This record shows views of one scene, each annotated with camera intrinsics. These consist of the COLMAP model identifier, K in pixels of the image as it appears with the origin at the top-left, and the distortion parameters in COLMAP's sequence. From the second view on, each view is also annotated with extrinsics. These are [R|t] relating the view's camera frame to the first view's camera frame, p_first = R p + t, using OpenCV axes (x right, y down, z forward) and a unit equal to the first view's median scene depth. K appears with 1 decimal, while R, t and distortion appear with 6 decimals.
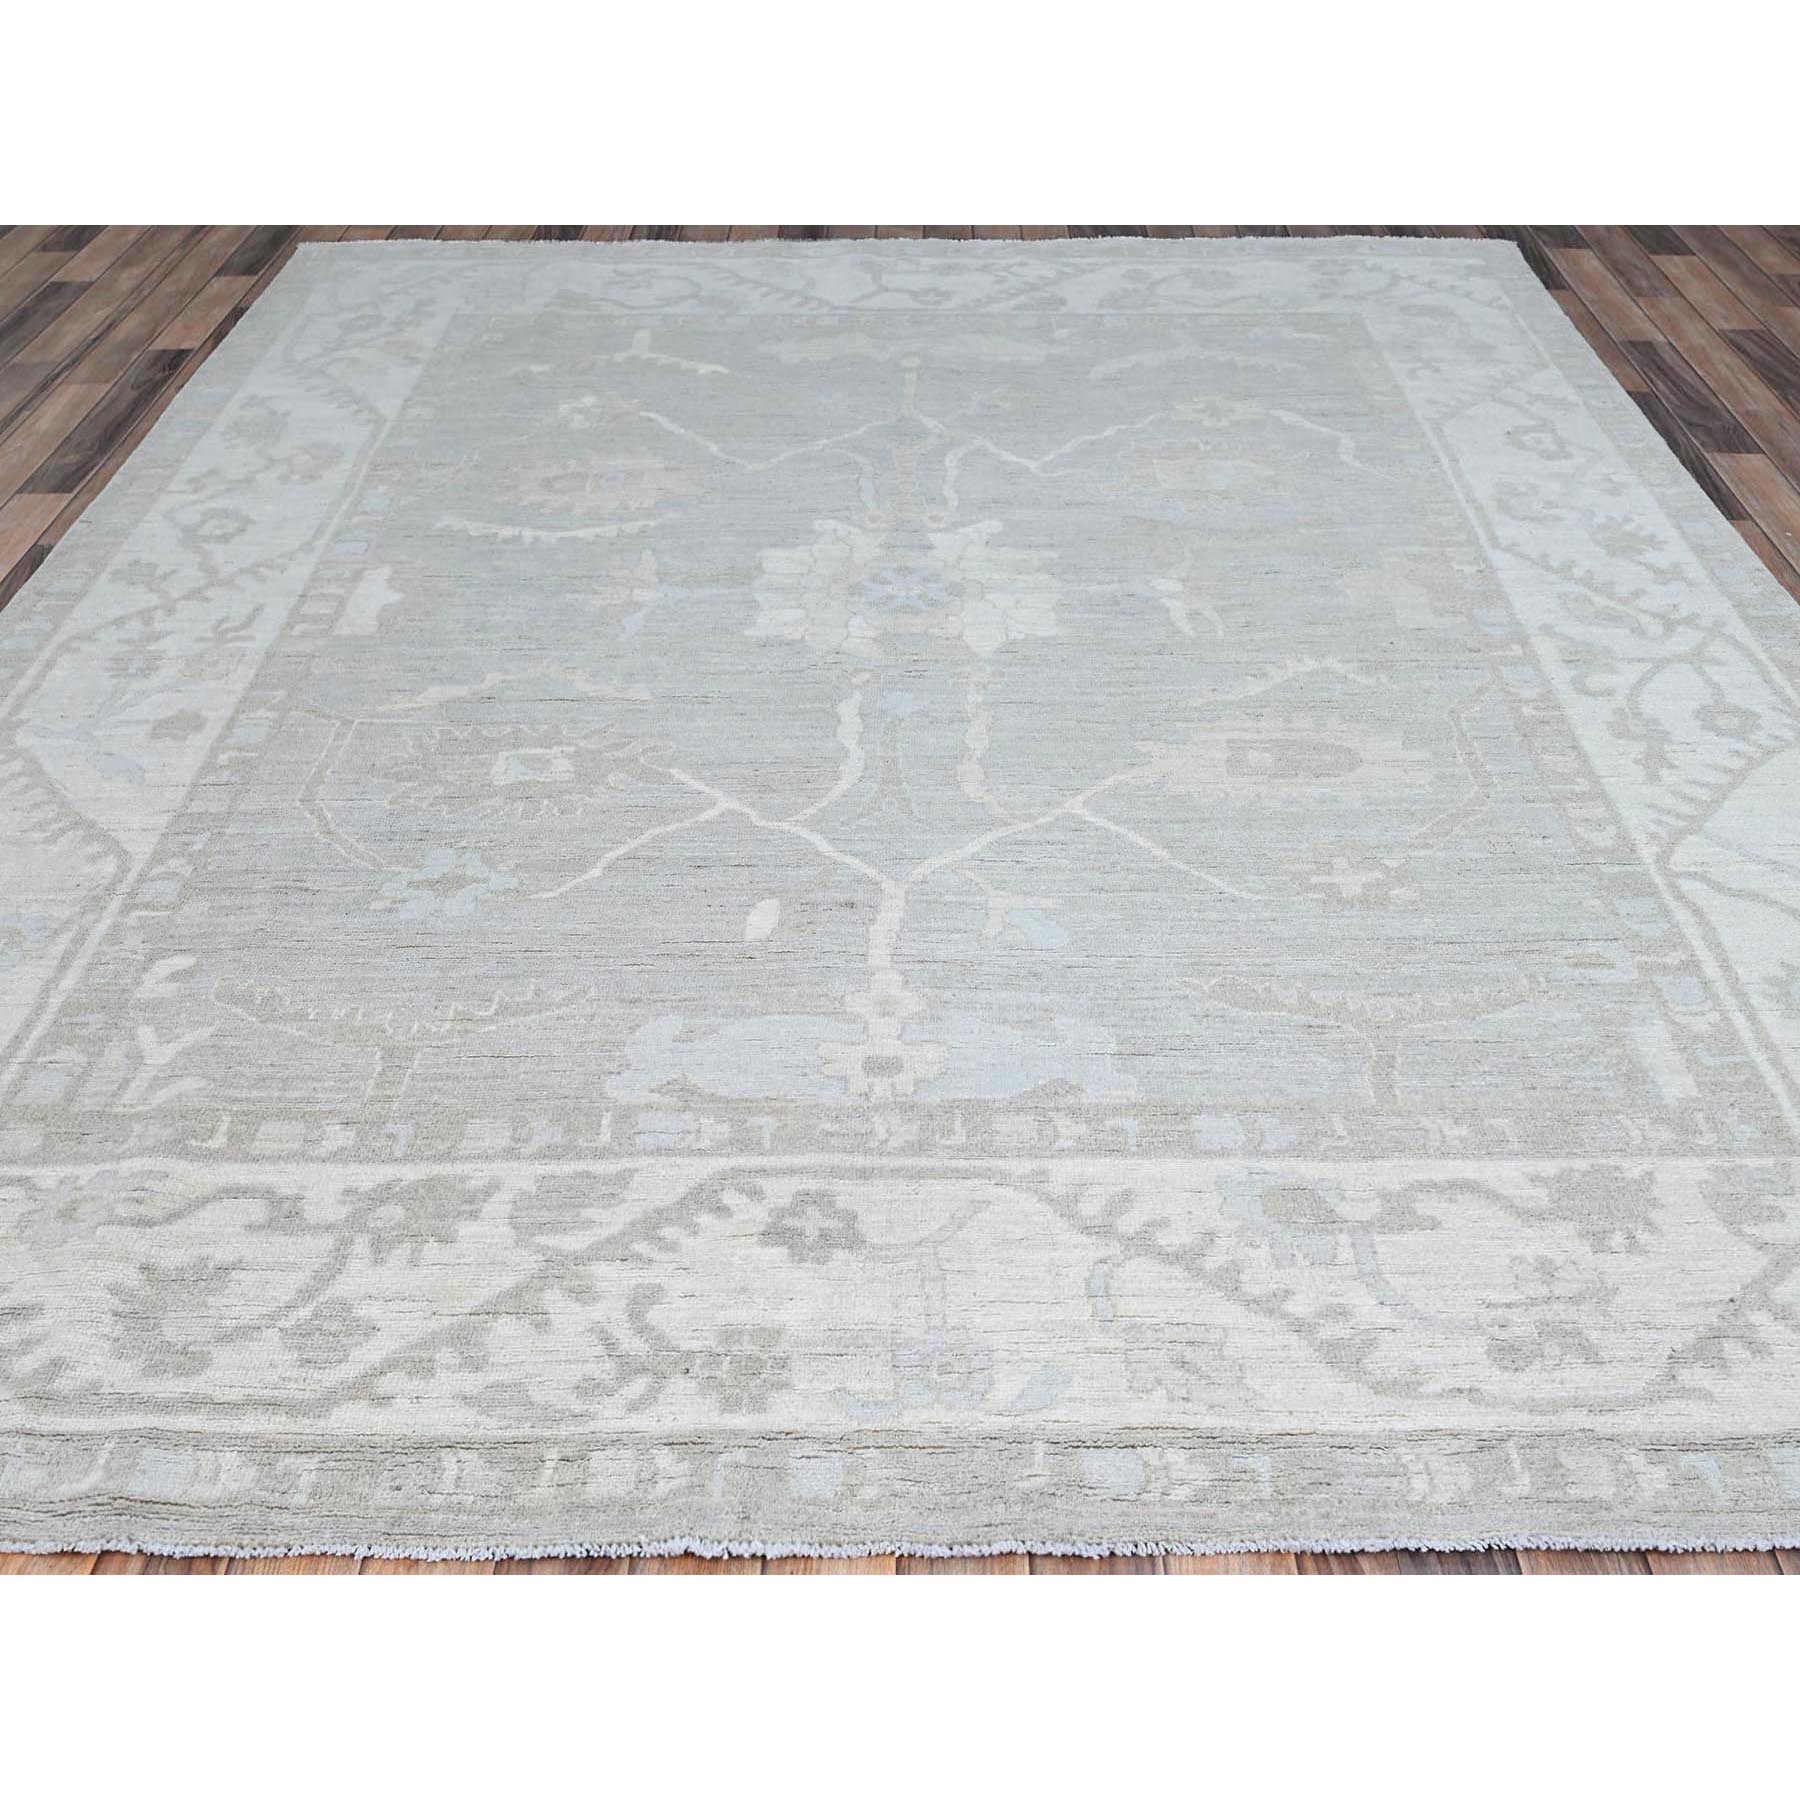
lens RADIAL K [[1905.3, 0, 908.0], [0, 1905.3, 918.2], [0, 0, 1]] dist [-0.029116, 0.000000]
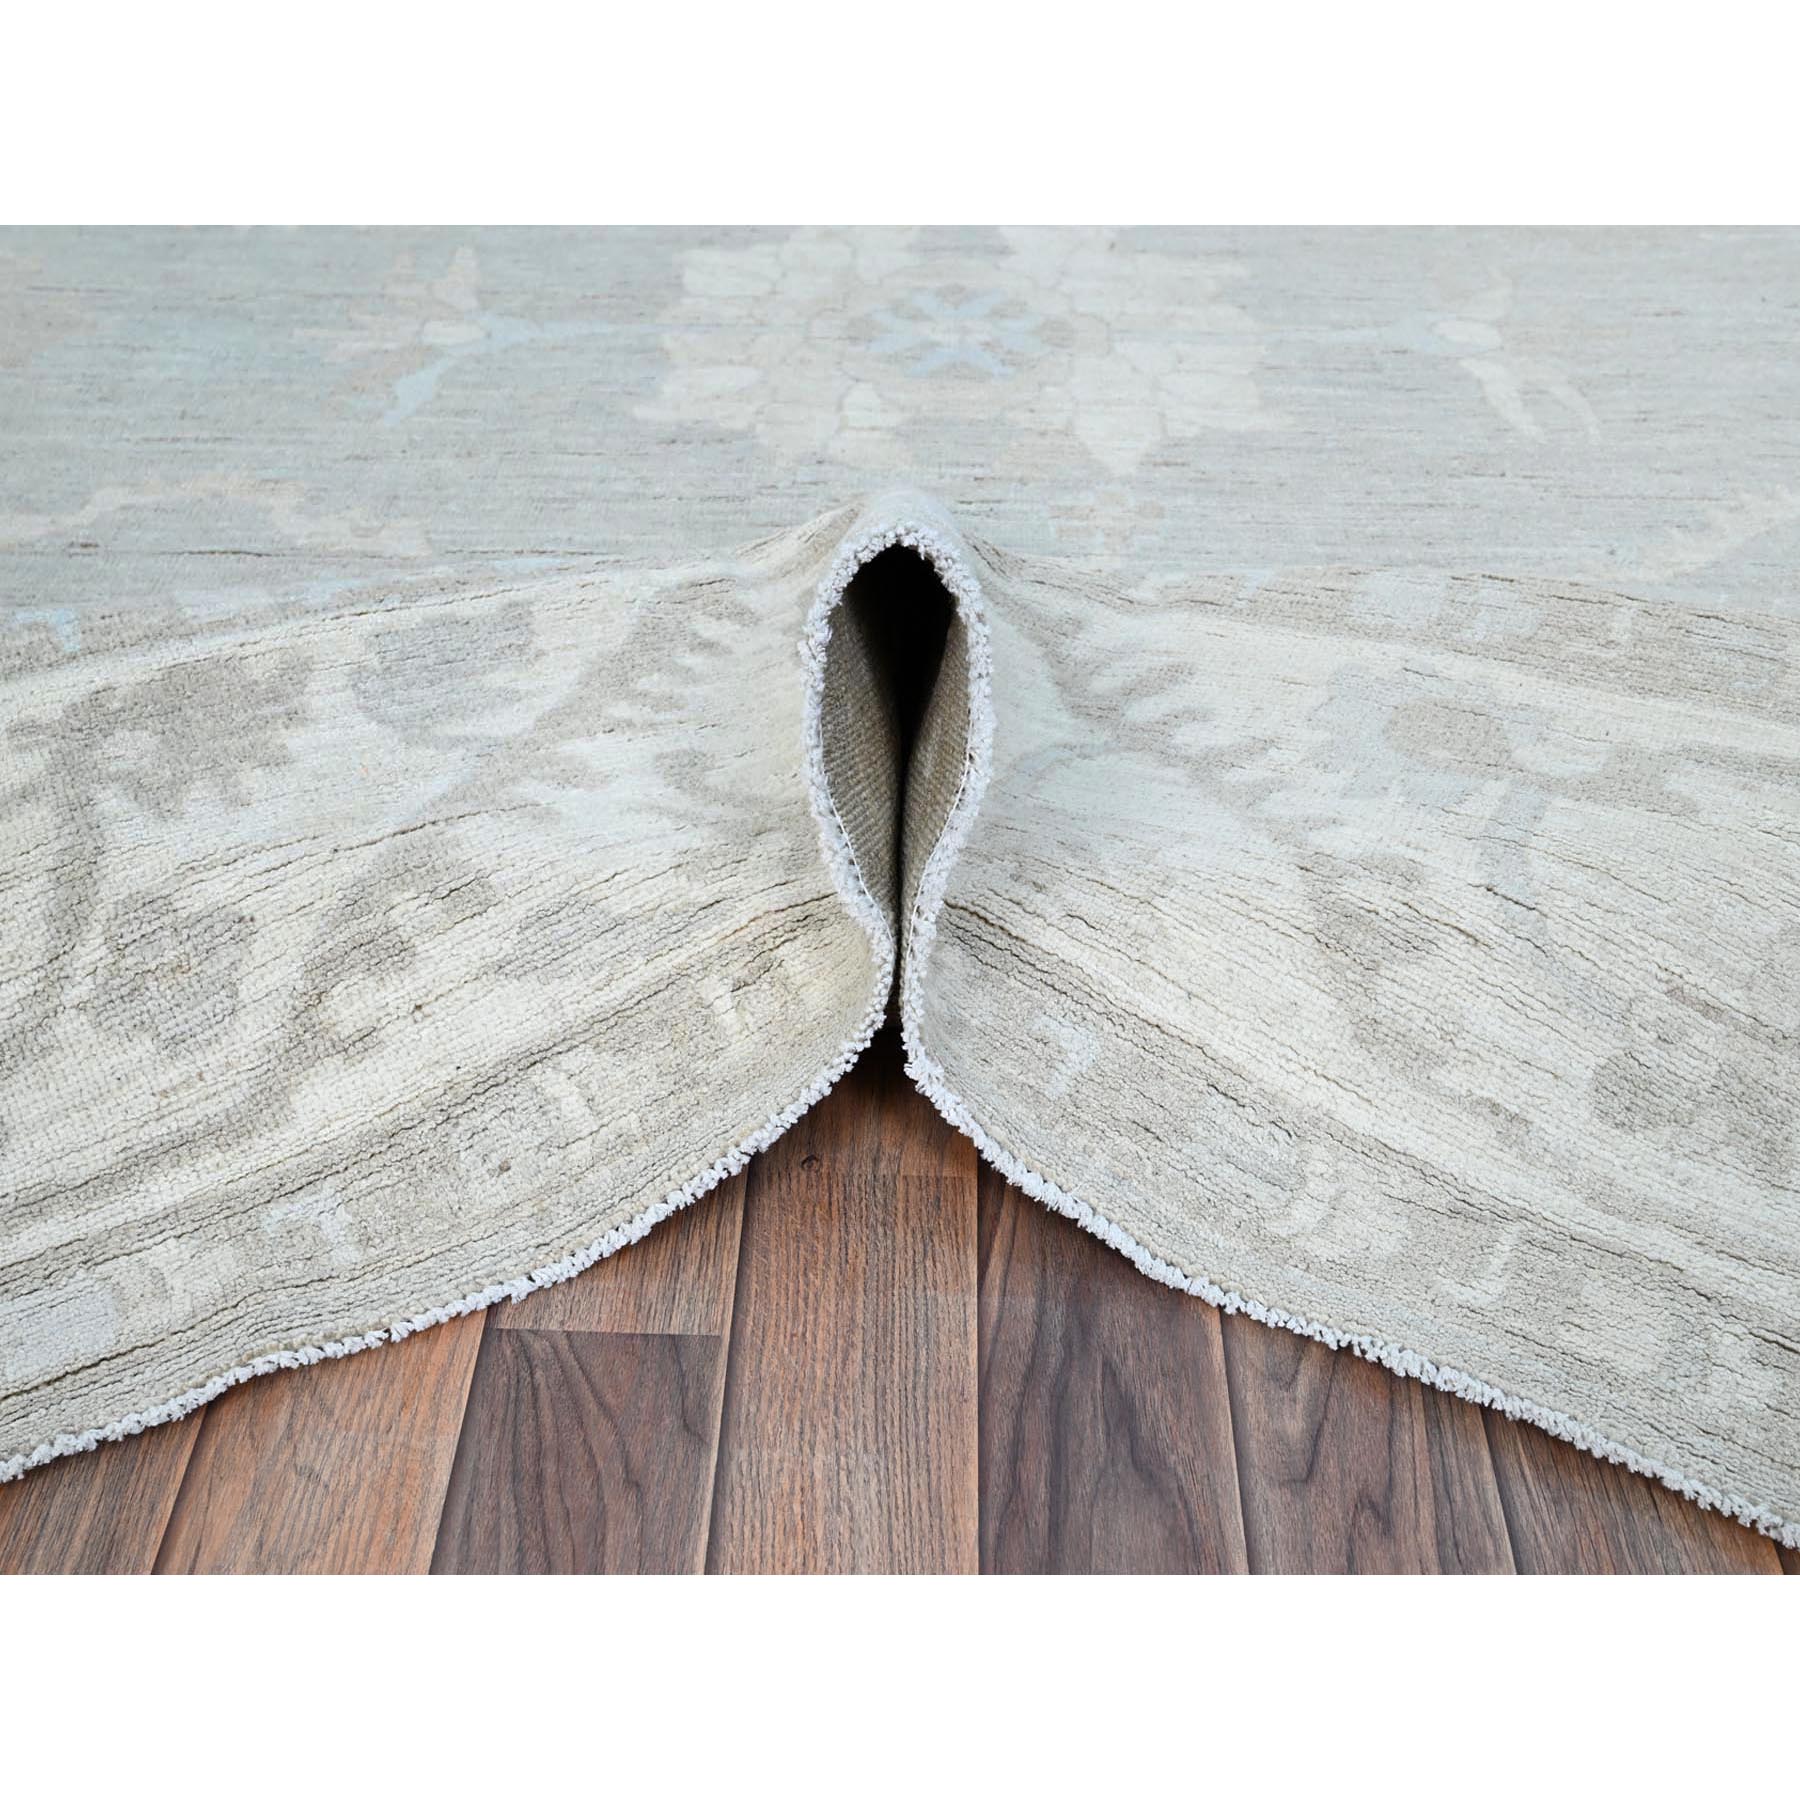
lens RADIAL K [[2179.1, 0, 902.7], [0, 2179.1, 887.5], [0, 0, 1]] dist [-0.025952, 0.000000]
pose [[0.999770, 0.020651, -0.005758, -0.009929], [-0.020159, 0.996955, 0.075326, -0.068613], [0.007296, -0.075193, 0.997142, 0.412582]]
